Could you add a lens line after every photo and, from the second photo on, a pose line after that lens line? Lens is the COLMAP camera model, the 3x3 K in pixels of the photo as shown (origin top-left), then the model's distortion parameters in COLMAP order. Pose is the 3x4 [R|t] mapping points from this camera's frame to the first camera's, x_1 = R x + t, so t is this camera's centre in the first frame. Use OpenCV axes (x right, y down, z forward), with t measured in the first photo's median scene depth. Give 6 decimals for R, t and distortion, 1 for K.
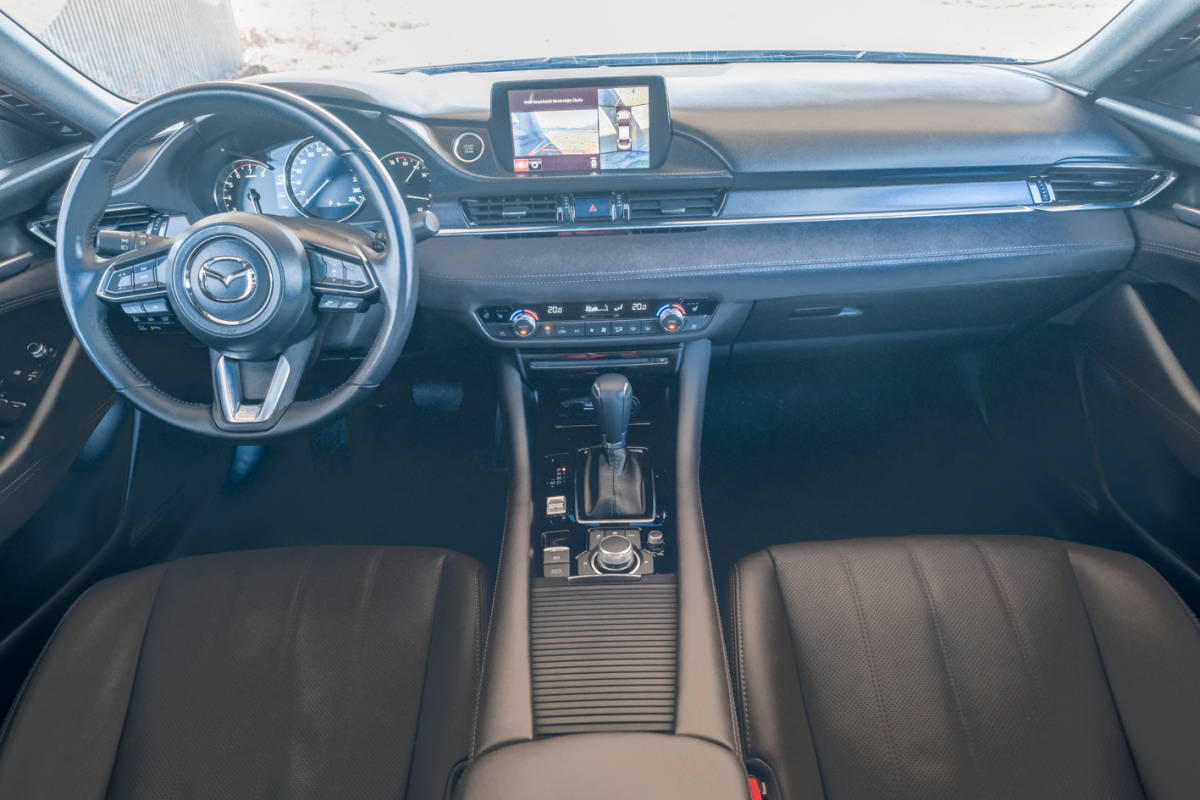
lens RADIAL K [[785.8, 0, 600.0], [0, 785.8, 400.0], [0, 0, 1]] dist [0.005243, 0.001688]
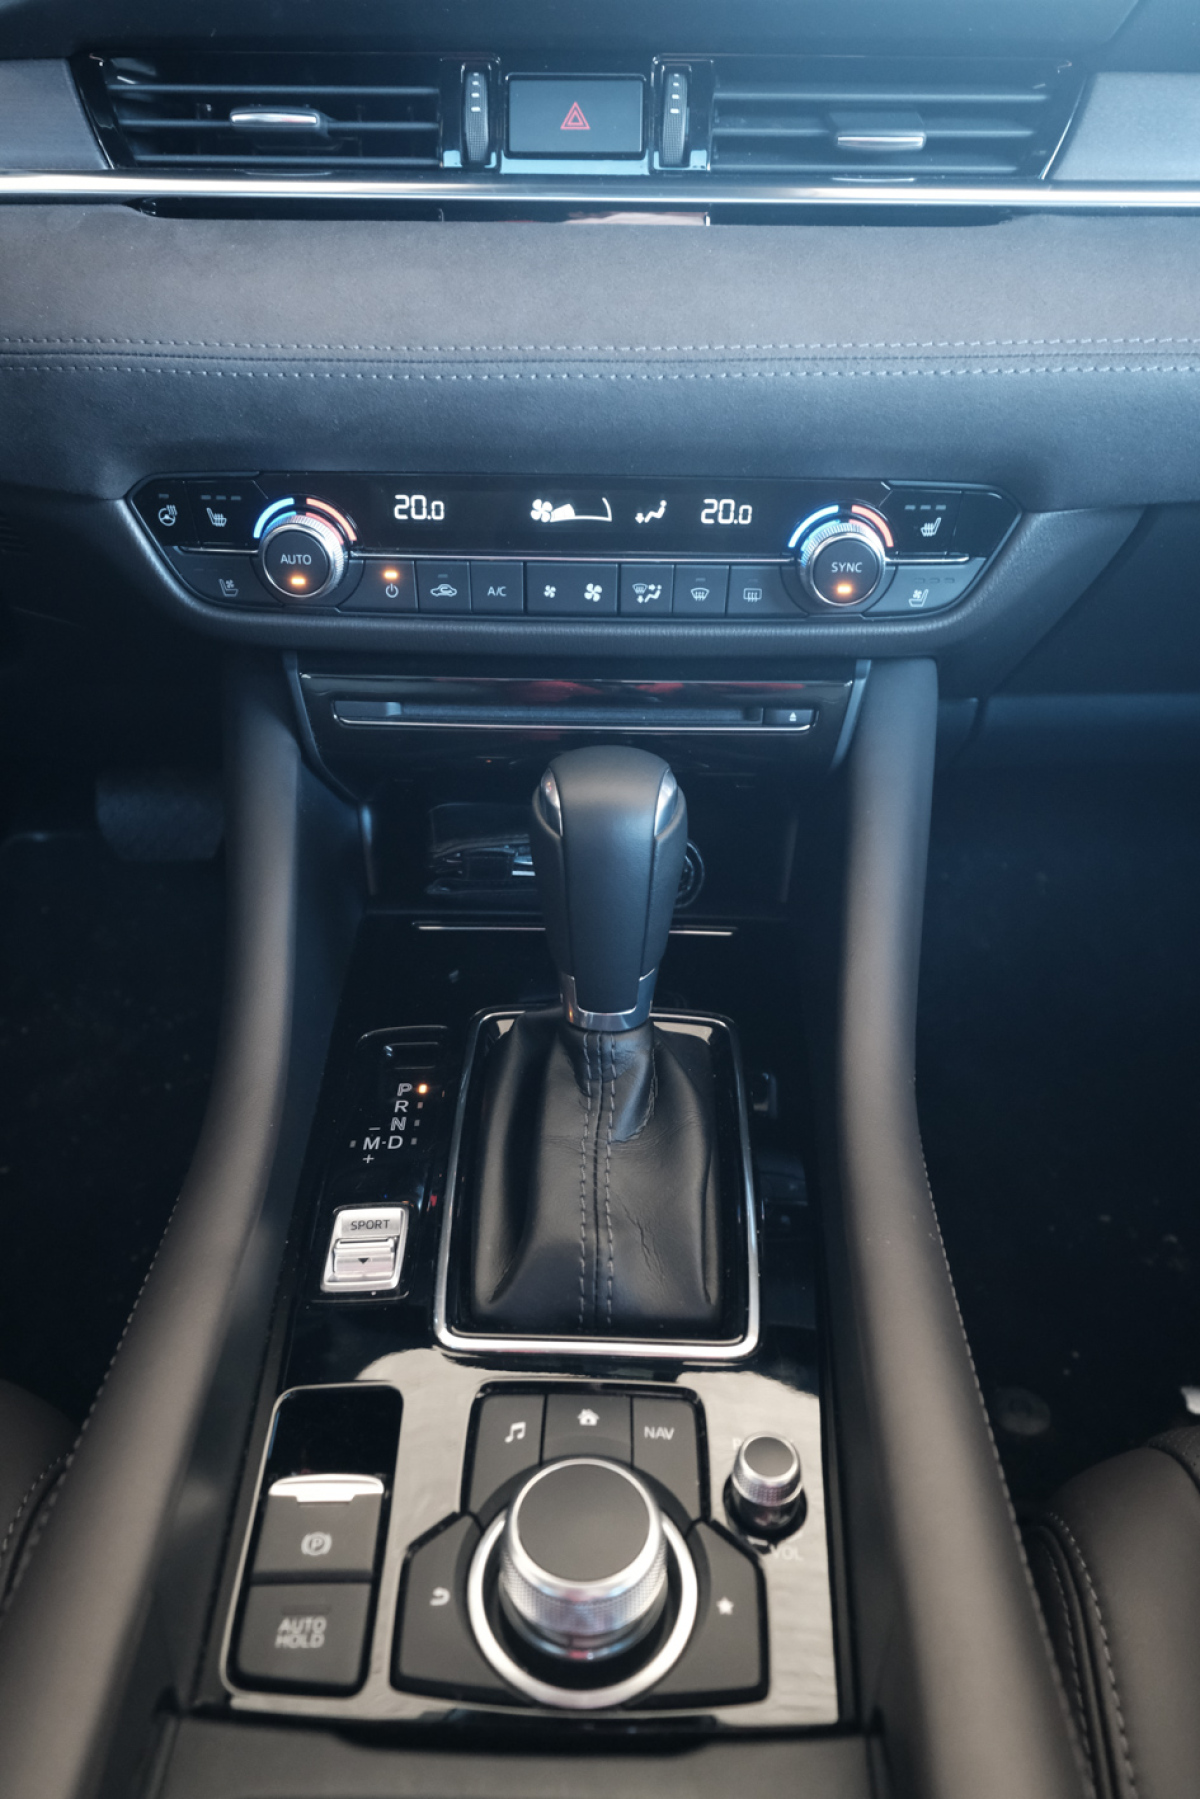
lens RADIAL K [[1260.6, 0, 600.0], [0, 1260.6, 899.5], [0, 0, 1]] dist [0.005587, -0.000903]
pose [[0.998612, 0.052556, 0.003481, 0.011468], [-0.052647, 0.997973, 0.035744, 0.002729], [-0.001595, -0.035878, 0.999355, 0.556073]]
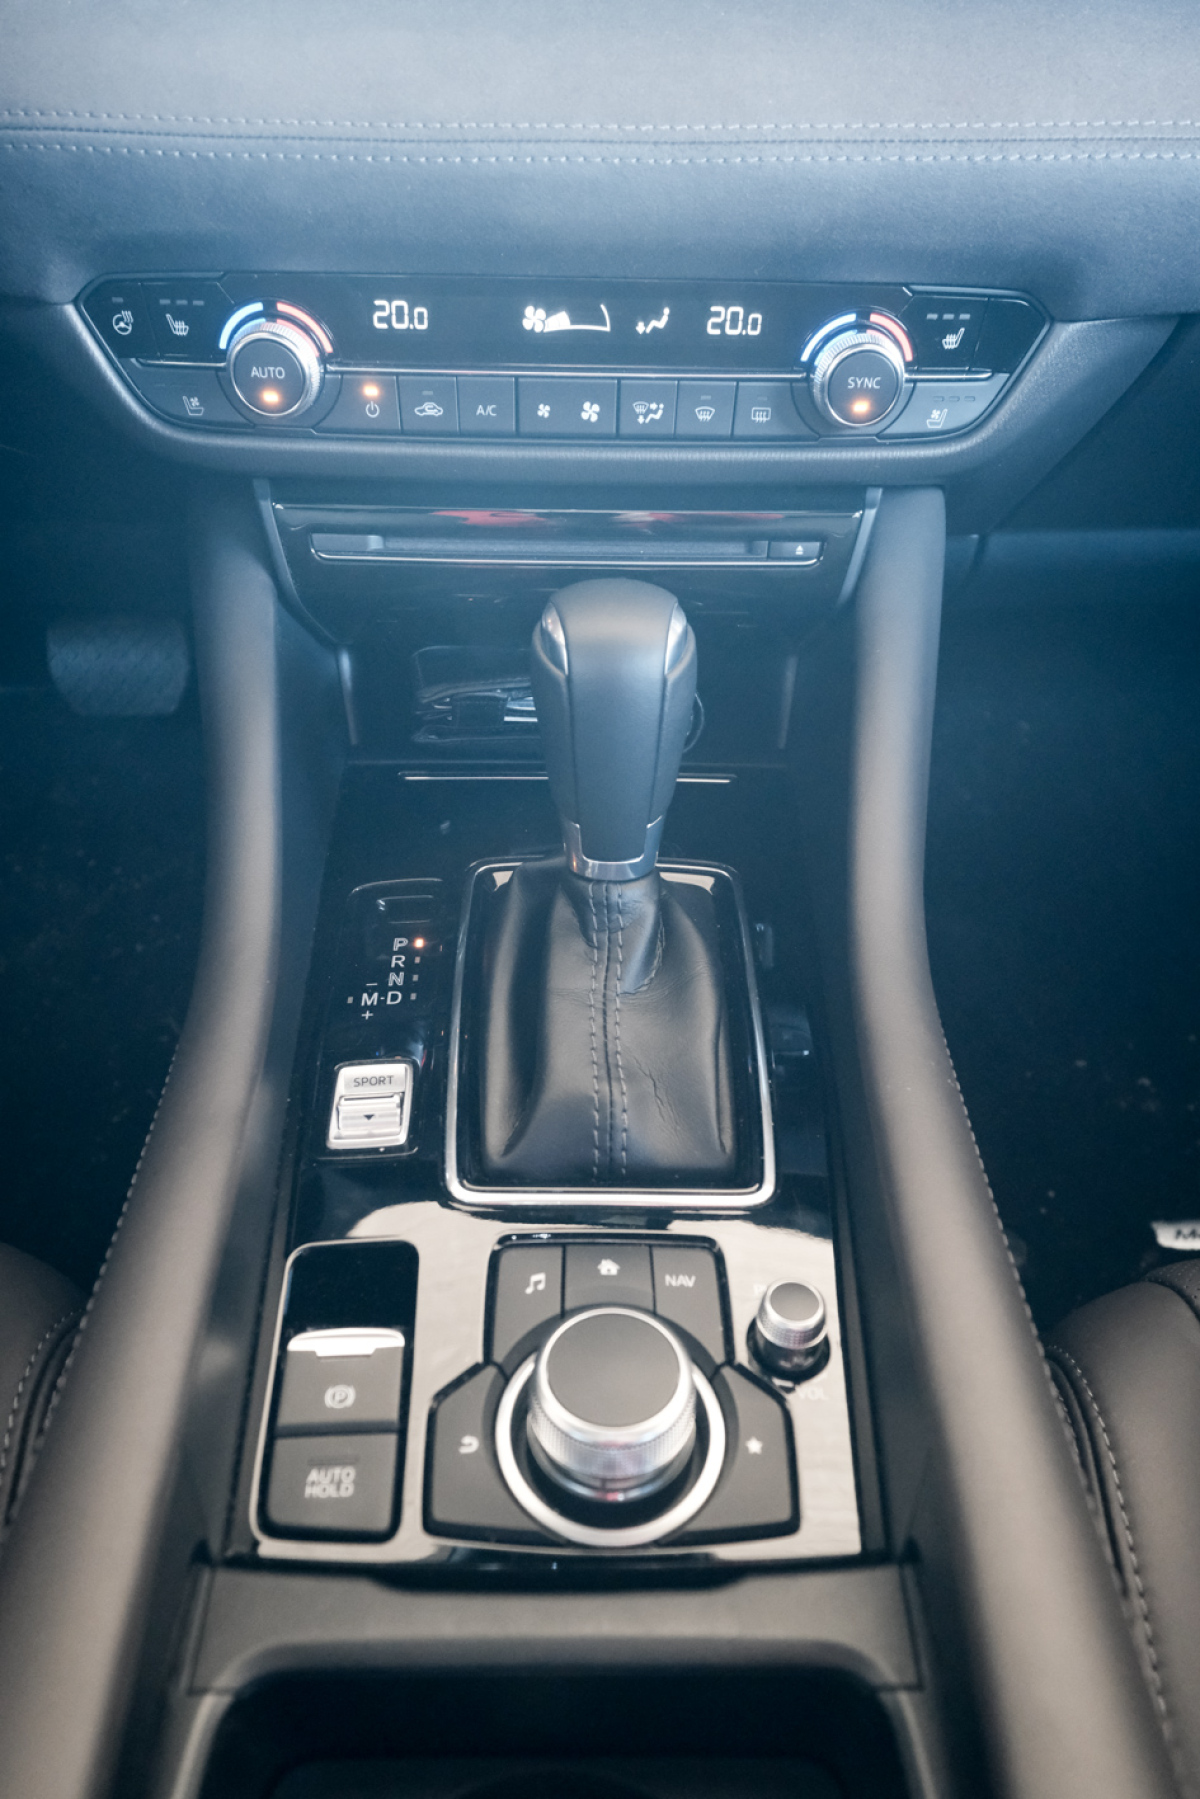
lens RADIAL K [[1260.6, 0, 600.0], [0, 1260.6, 899.5], [0, 0, 1]] dist [0.005587, -0.000903]
pose [[0.998269, 0.039845, 0.043263, -0.003496], [-0.045729, 0.988397, 0.144847, 0.008617], [-0.036989, -0.146575, 0.988508, 0.572423]]
